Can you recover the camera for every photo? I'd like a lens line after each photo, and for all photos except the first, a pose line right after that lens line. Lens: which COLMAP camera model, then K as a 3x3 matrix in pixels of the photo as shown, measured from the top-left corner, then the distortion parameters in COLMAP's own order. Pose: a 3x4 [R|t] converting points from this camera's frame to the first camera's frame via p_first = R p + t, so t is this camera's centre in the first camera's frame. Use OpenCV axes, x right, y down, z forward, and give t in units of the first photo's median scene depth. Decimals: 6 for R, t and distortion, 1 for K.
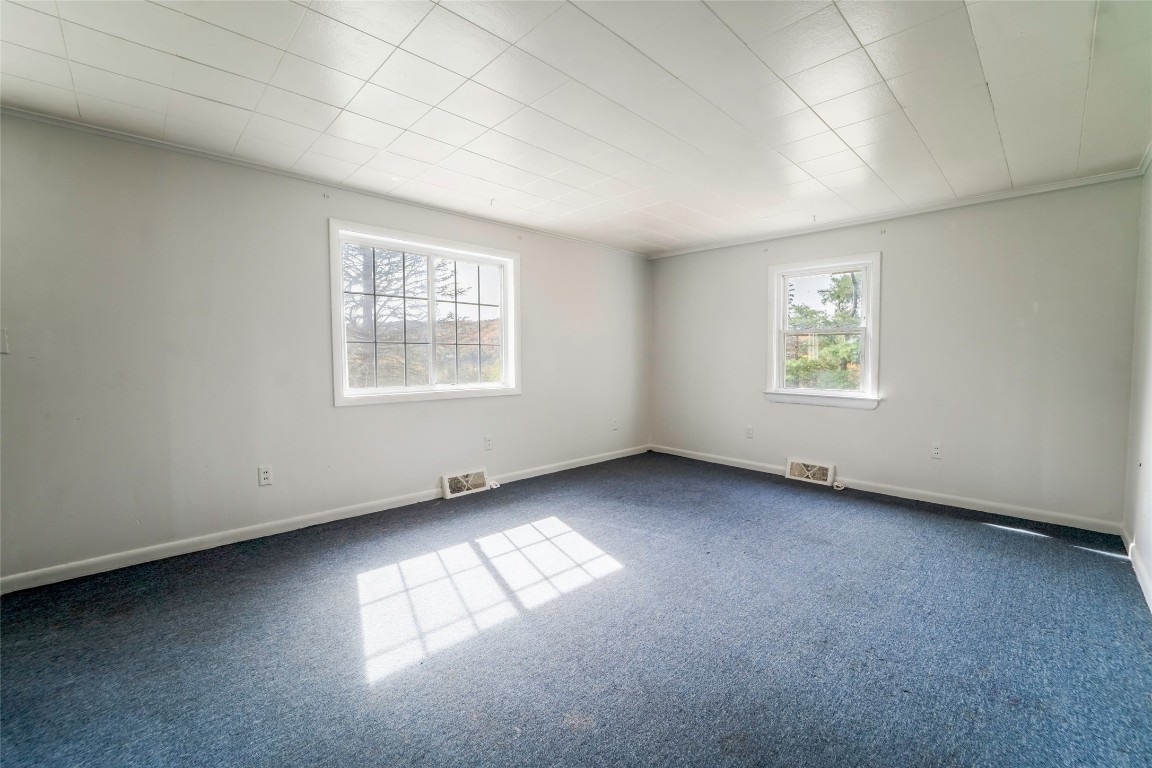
lens RADIAL K [[473.6, 0, 580.5], [0, 473.6, 387.8], [0, 0, 1]] dist [-0.021506, 0.000070]
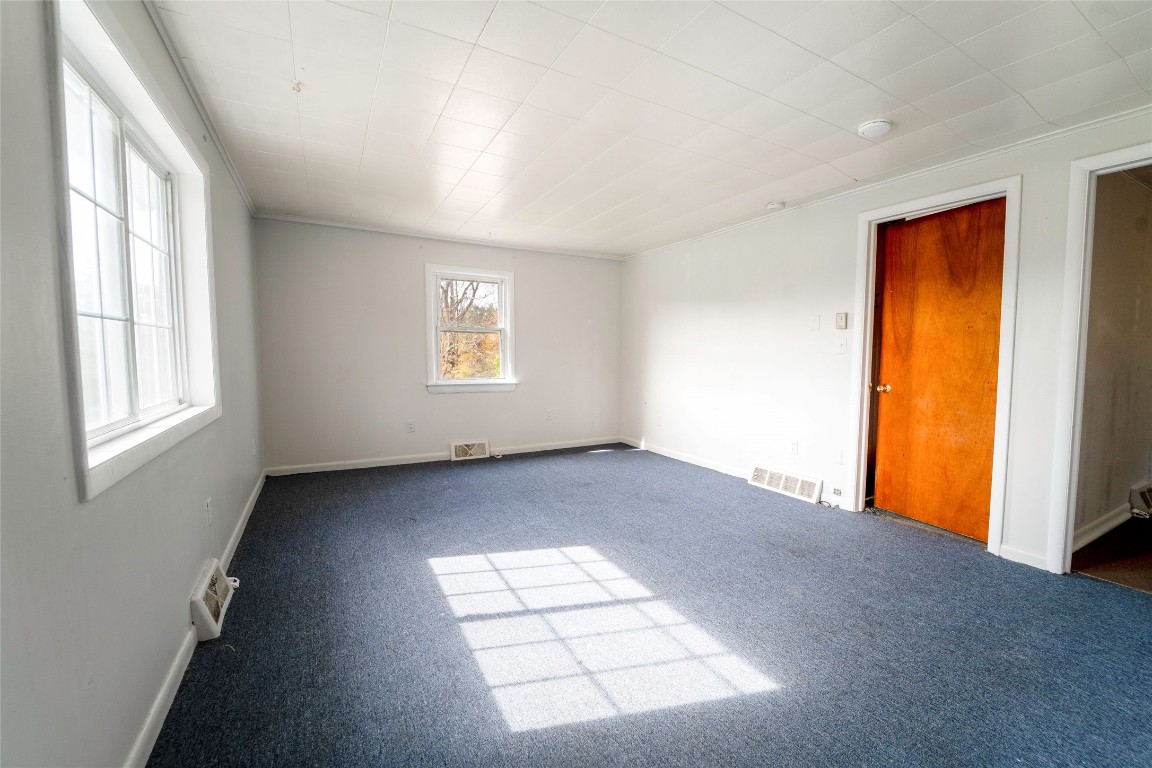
lens RADIAL K [[473.6, 0, 584.7], [0, 473.6, 385.2], [0, 0, 1]] dist [-0.021506, 0.000070]
pose [[0.252566, -0.068329, 0.965164, -0.731745], [0.057410, 0.996804, 0.055546, -0.038939], [-0.965875, 0.041381, 0.255681, 0.562273]]
